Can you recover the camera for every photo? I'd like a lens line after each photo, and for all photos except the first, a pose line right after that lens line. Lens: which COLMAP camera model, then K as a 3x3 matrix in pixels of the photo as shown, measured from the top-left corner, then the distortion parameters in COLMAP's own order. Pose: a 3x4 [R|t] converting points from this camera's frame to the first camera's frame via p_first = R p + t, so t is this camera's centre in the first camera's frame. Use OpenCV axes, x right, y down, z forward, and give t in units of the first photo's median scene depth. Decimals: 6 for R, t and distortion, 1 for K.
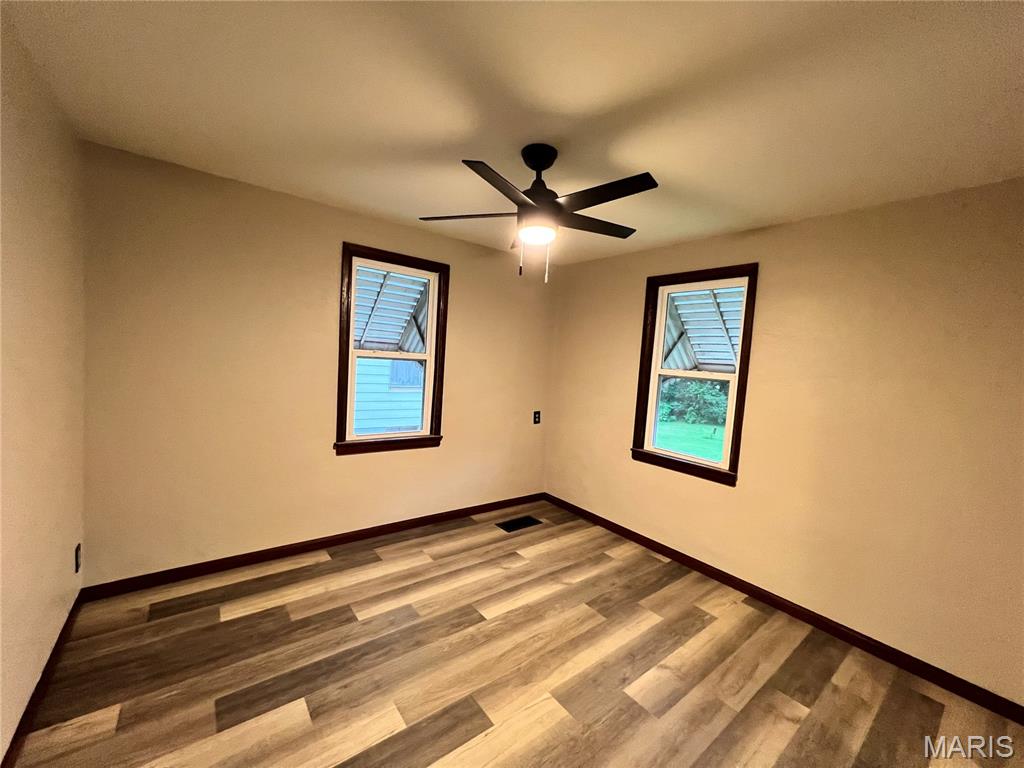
lens RADIAL K [[407.8, 0, 510.5], [0, 407.8, 383.2], [0, 0, 1]] dist [-0.001487, -0.000136]
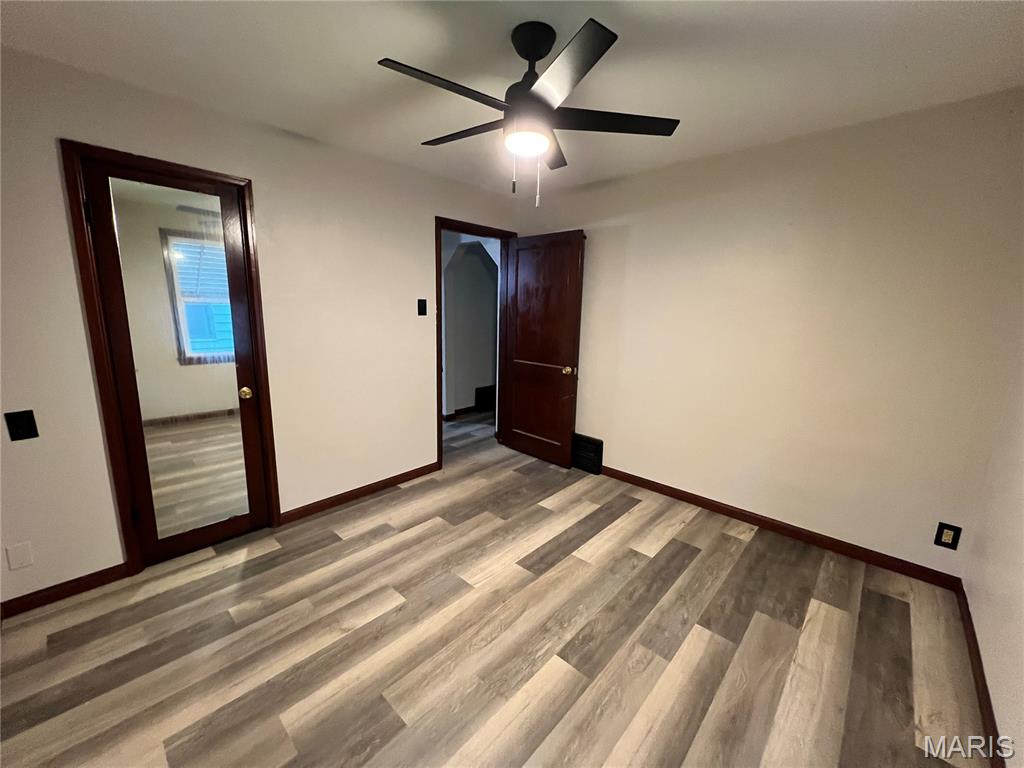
lens RADIAL K [[411.9, 0, 512.0], [0, 411.9, 384.0], [0, 0, 1]] dist [-0.001207, -0.000157]
pose [[-0.984270, -0.053366, -0.168419, 0.192891], [-0.093018, 0.966995, 0.237208, -0.078921], [0.150202, 0.249142, -0.956748, 1.746435]]
